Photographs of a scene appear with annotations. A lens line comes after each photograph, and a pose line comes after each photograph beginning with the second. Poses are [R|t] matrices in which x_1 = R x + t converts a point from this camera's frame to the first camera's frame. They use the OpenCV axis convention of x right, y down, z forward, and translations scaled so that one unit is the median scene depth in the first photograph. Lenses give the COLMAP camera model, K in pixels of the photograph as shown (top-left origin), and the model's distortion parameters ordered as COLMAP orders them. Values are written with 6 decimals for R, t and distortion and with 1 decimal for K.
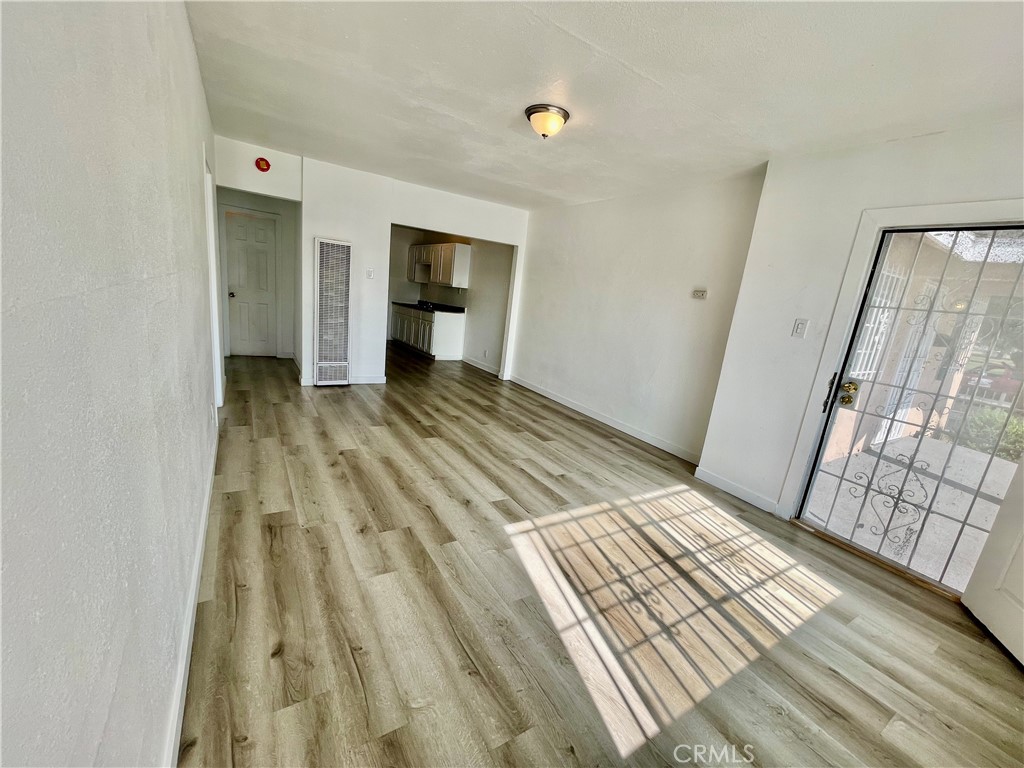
lens RADIAL K [[408.5, 0, 512.0], [0, 408.5, 384.0], [0, 0, 1]] dist [-0.002855, -0.000117]
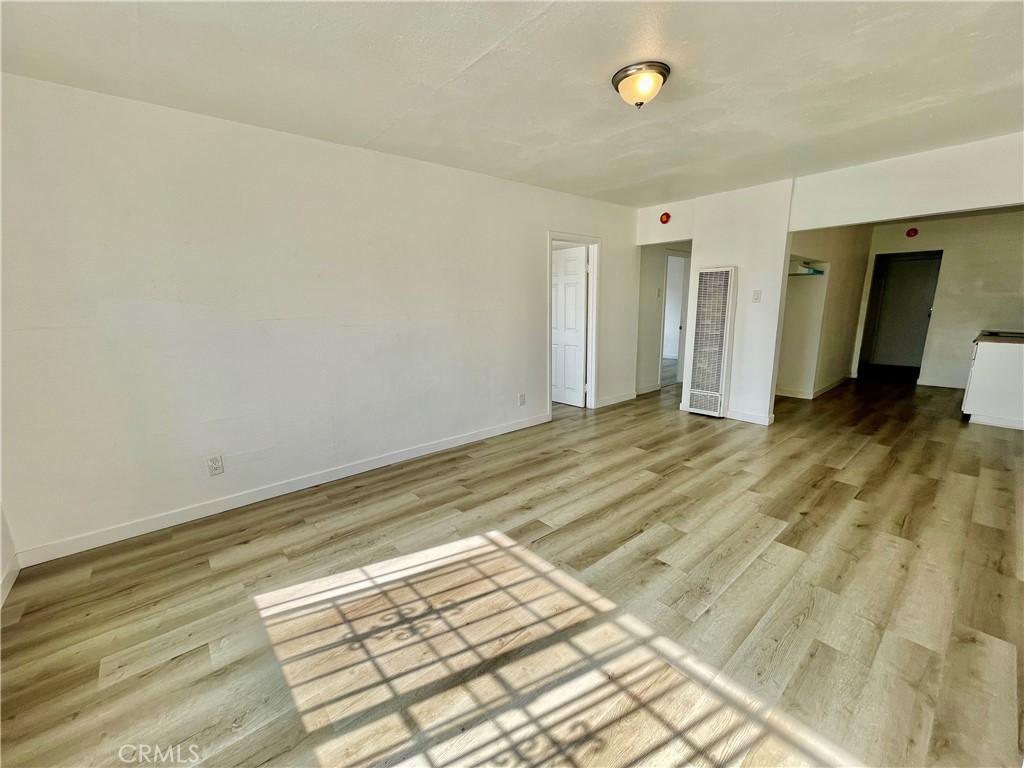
lens RADIAL K [[416.9, 0, 512.0], [0, 416.9, 384.0], [0, 0, 1]] dist [0.000755, 0.000388]
pose [[0.157061, 0.076606, -0.984613, 0.901832], [-0.182350, 0.982094, 0.047323, -0.064000], [0.970608, 0.172112, 0.168218, 0.724470]]
